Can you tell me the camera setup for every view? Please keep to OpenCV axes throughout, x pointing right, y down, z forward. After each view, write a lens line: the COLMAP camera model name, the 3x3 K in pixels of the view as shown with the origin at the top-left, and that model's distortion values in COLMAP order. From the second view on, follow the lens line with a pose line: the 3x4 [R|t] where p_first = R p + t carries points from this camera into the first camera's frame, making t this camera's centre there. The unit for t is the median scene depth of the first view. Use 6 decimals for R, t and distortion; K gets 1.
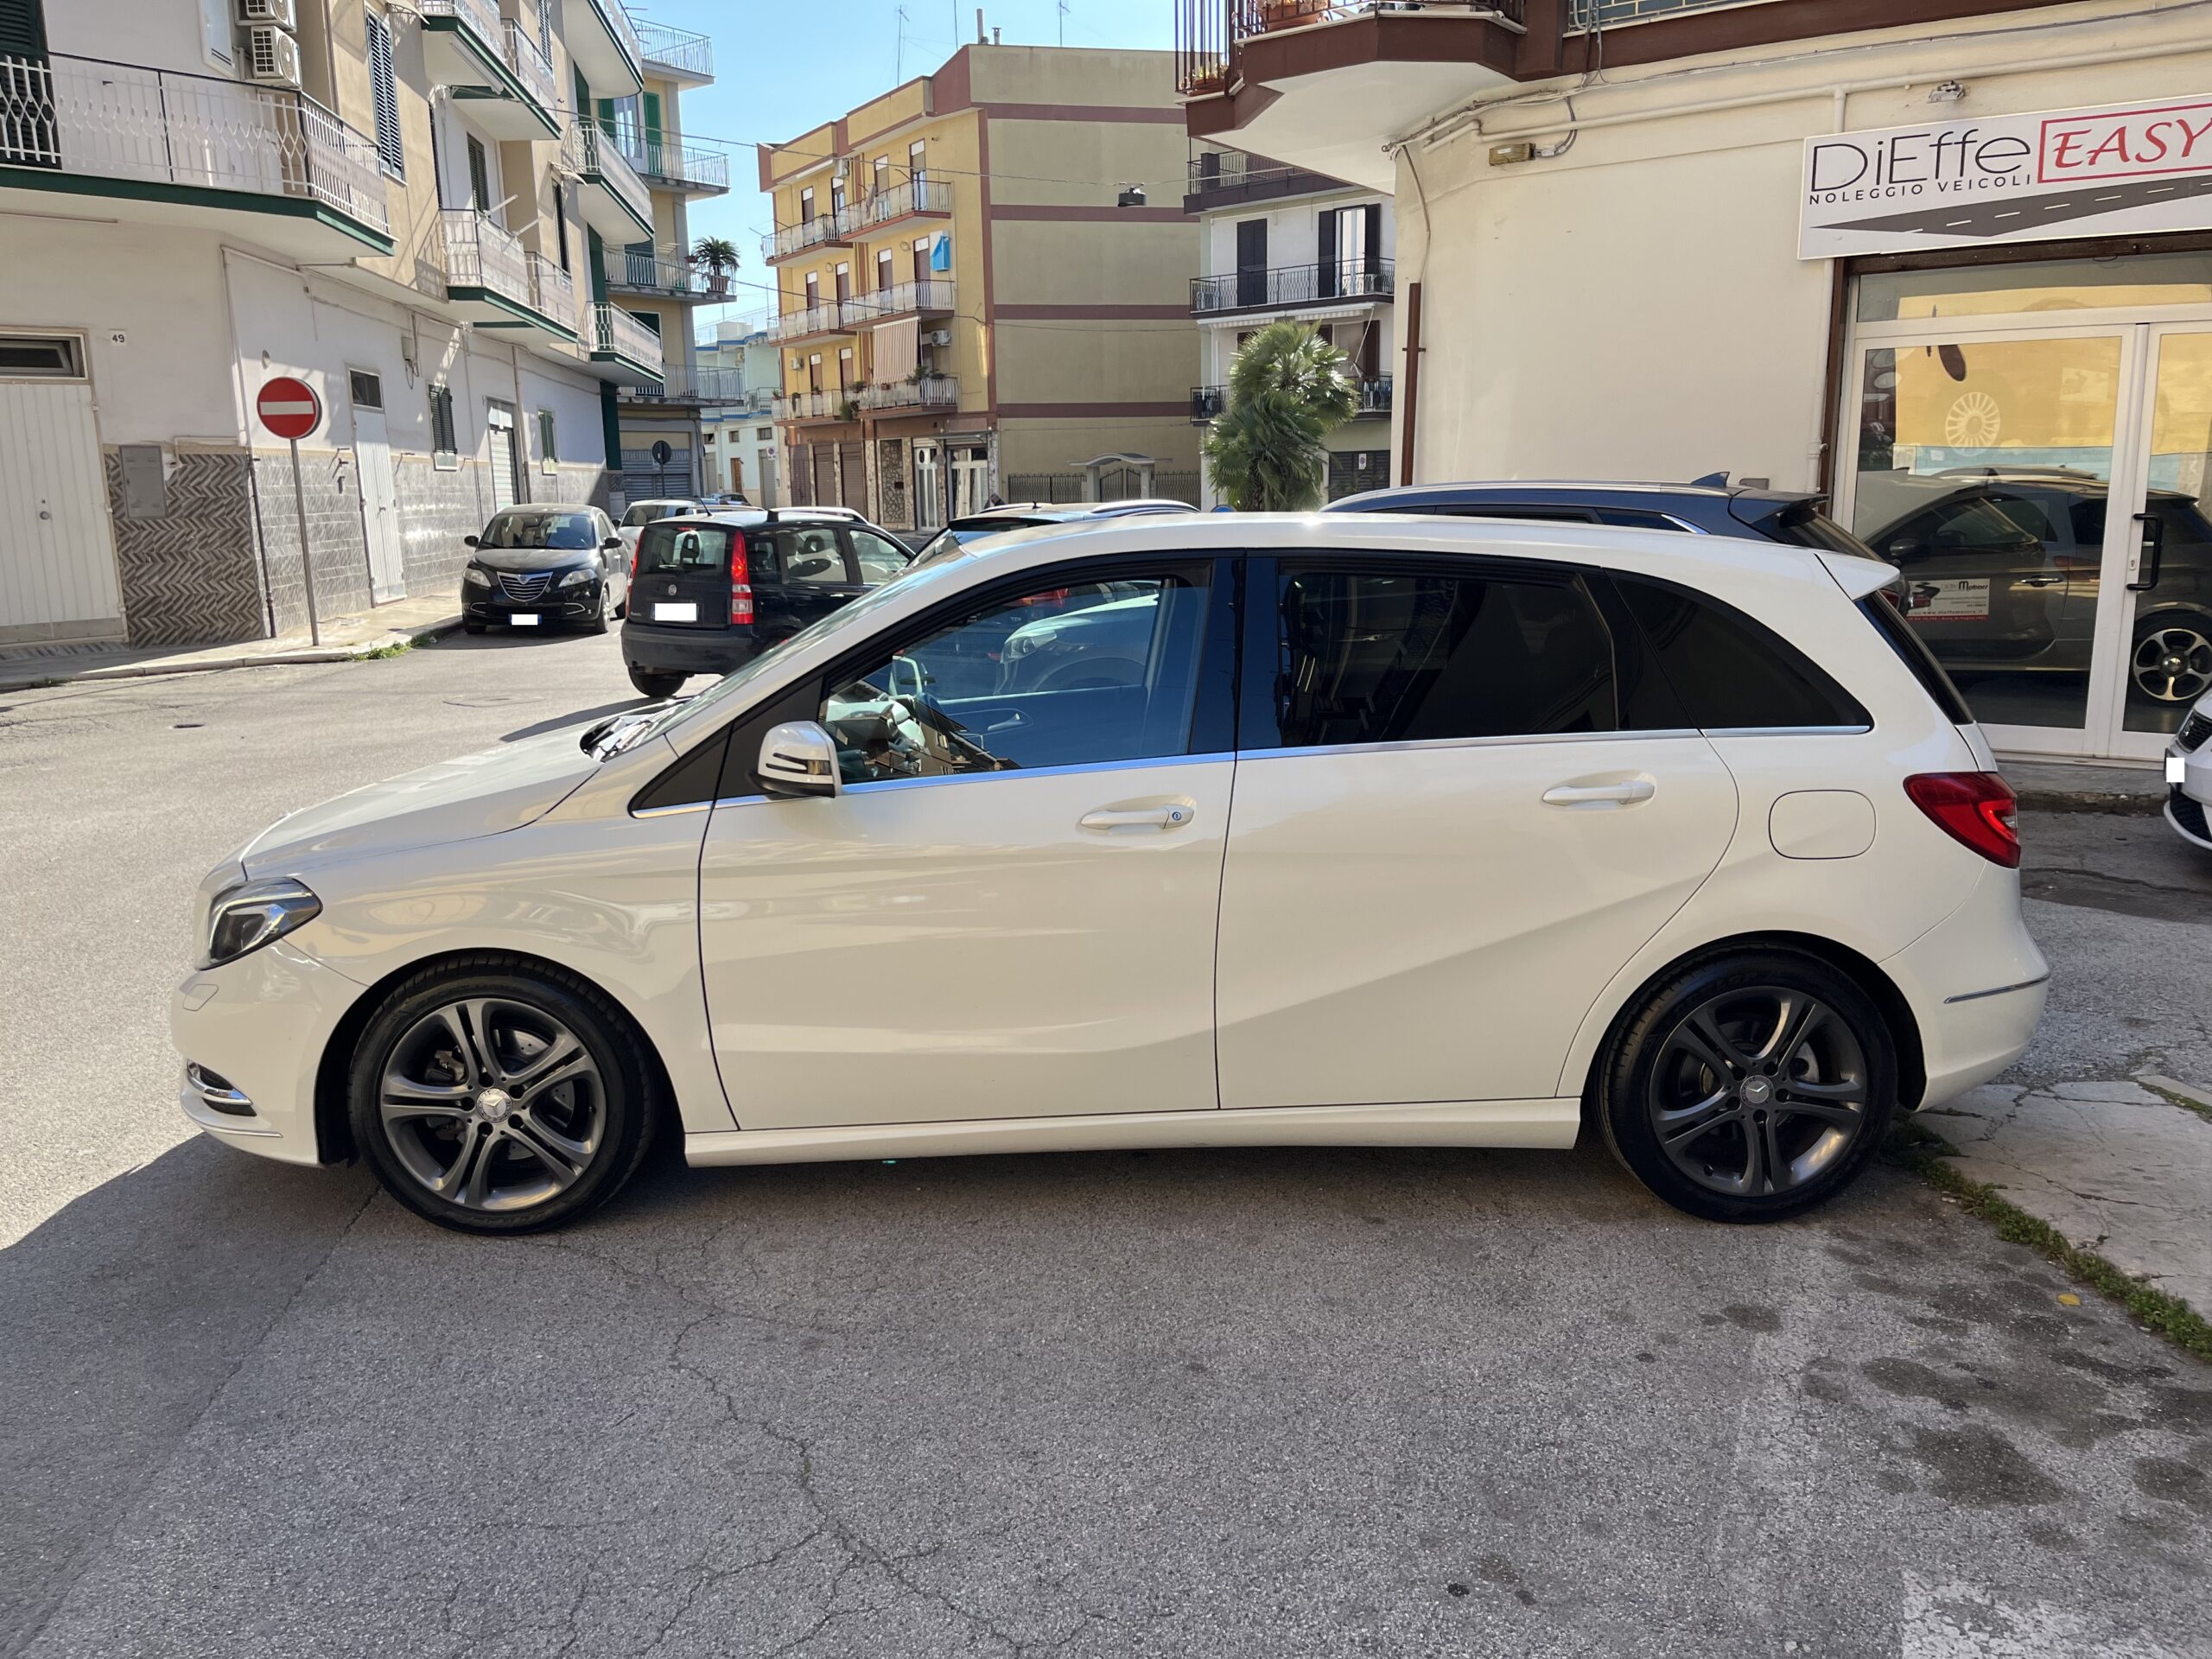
lens RADIAL K [[1680.0, 0, 1111.8], [0, 1680.0, 835.9], [0, 0, 1]] dist [0.059104, -0.080704]
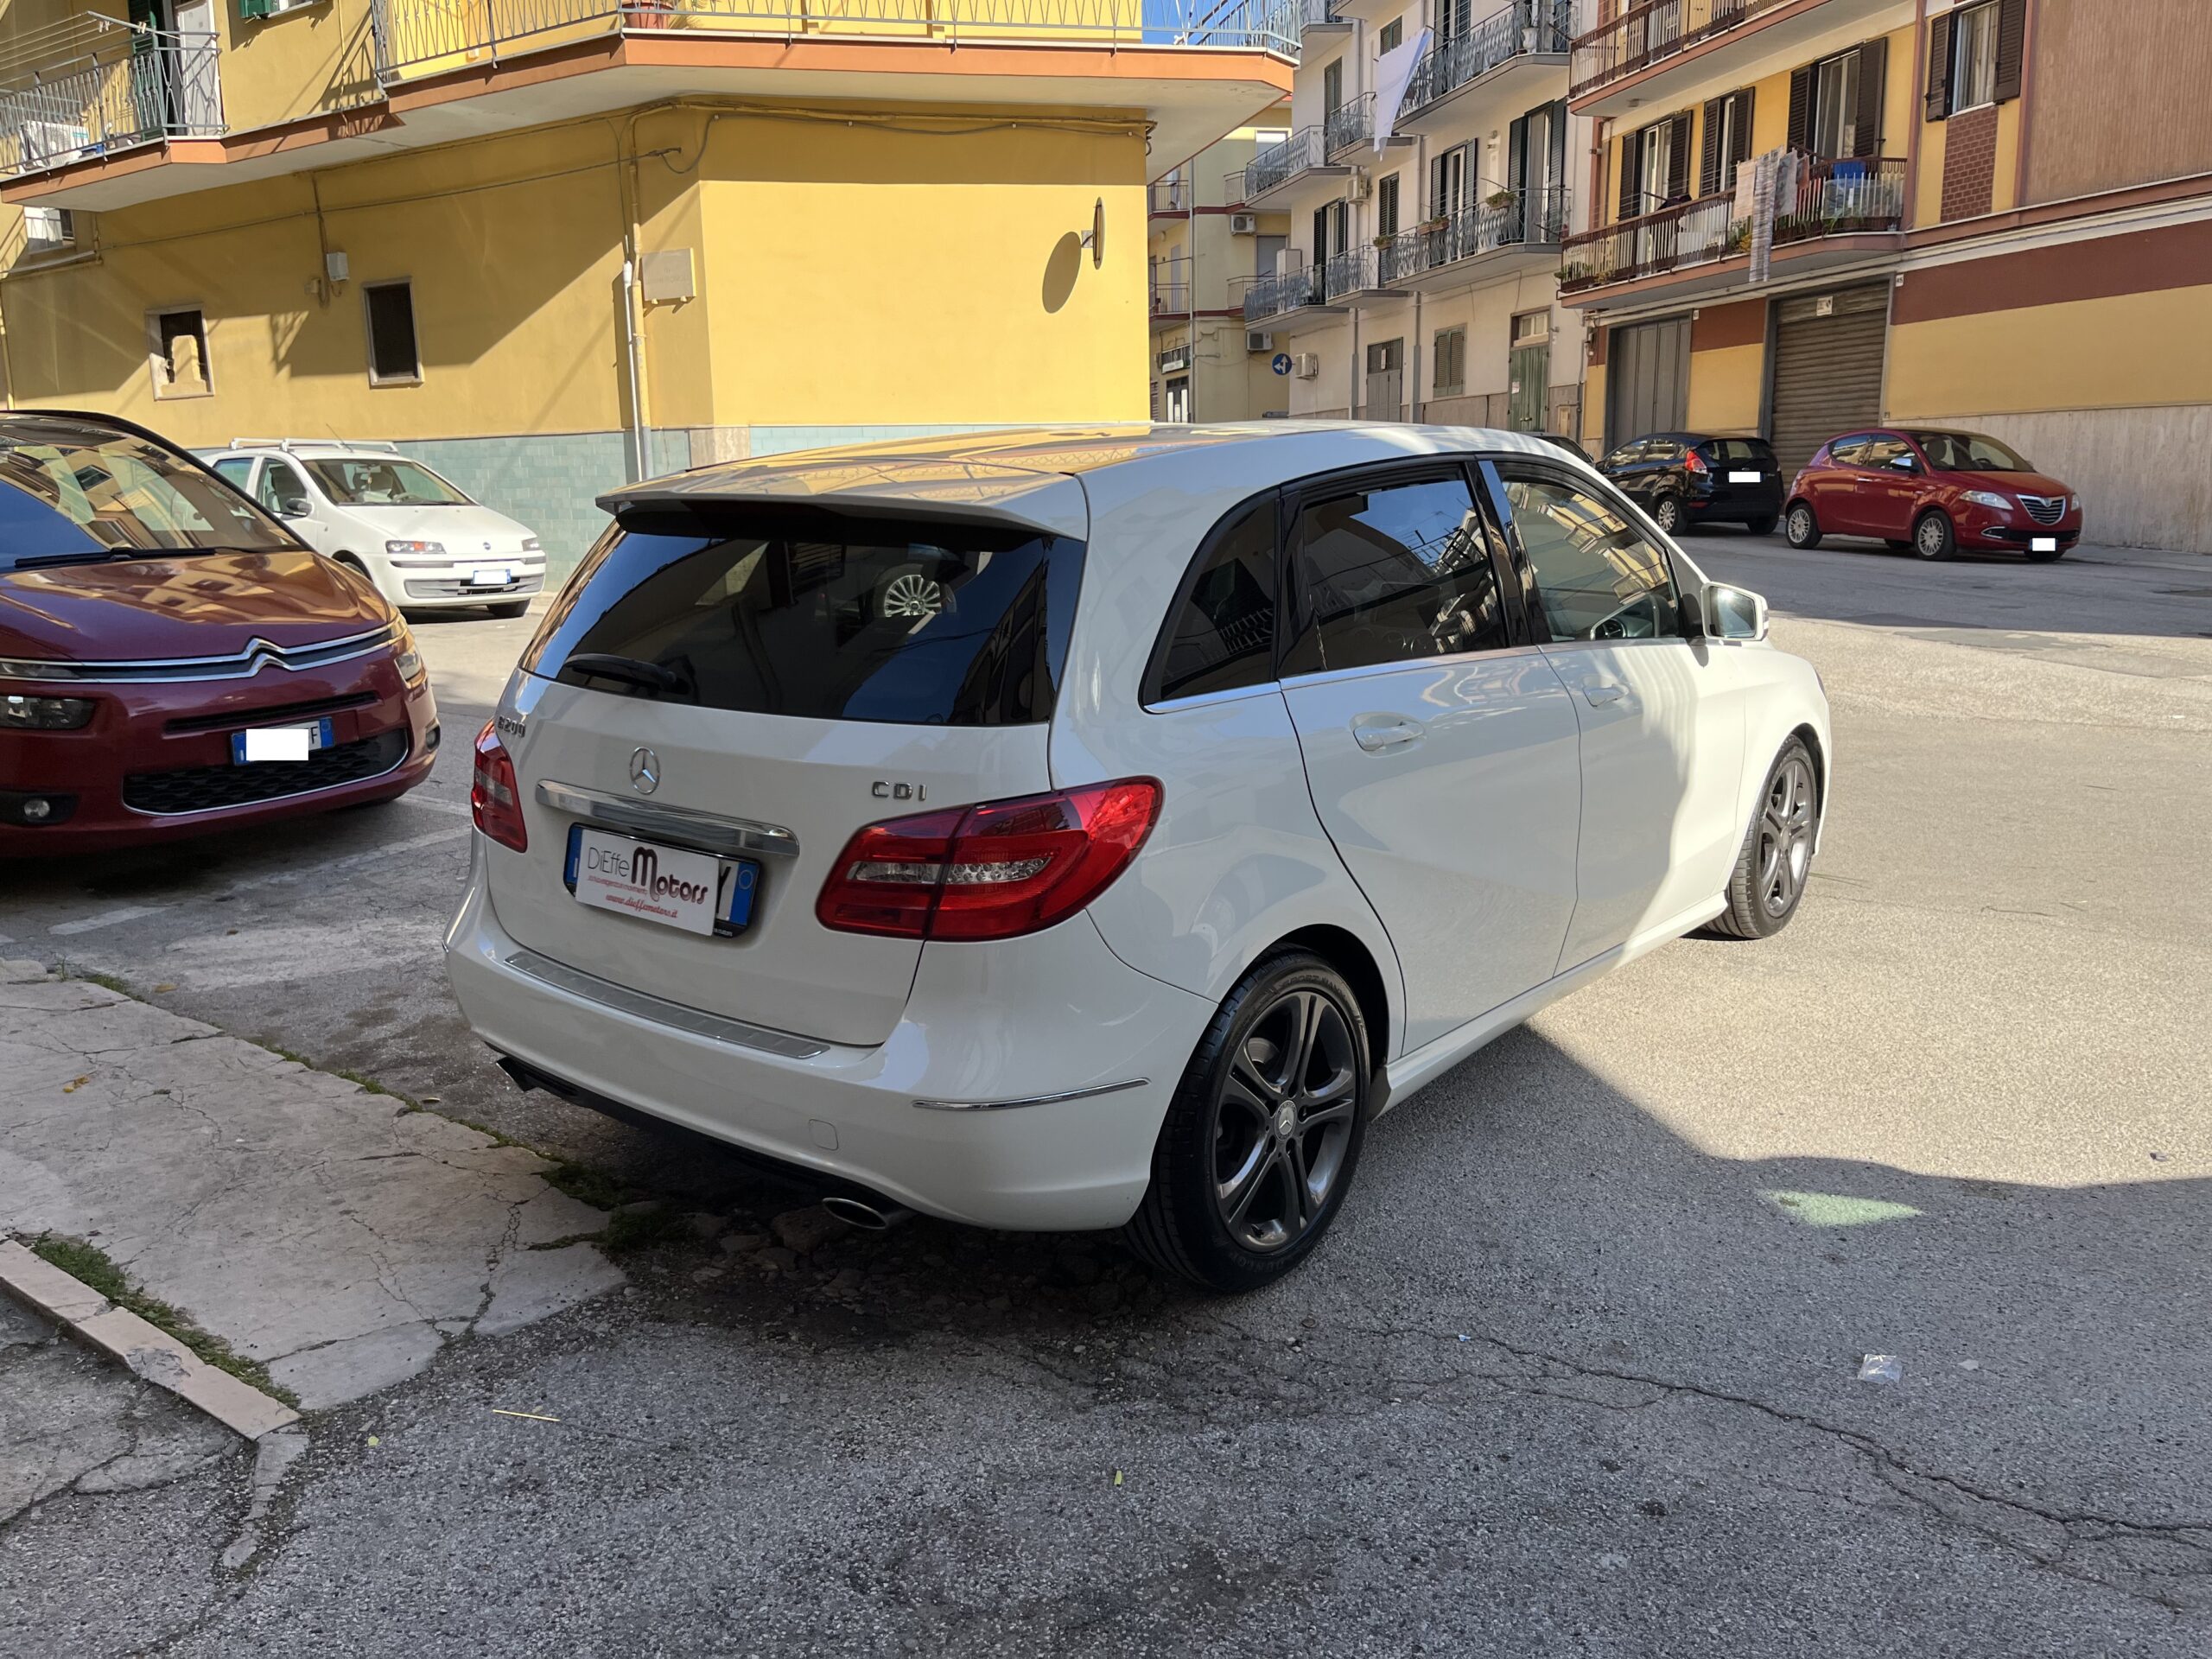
lens RADIAL K [[1693.8, 0, 1100.5], [0, 1693.8, 839.9], [0, 0, 1]] dist [0.067203, -0.095216]
pose [[-0.660055, 0.183765, -0.728394, 0.247368], [-0.125033, 0.929220, 0.347732, -0.084562], [0.740739, 0.320595, -0.590359, 0.452047]]
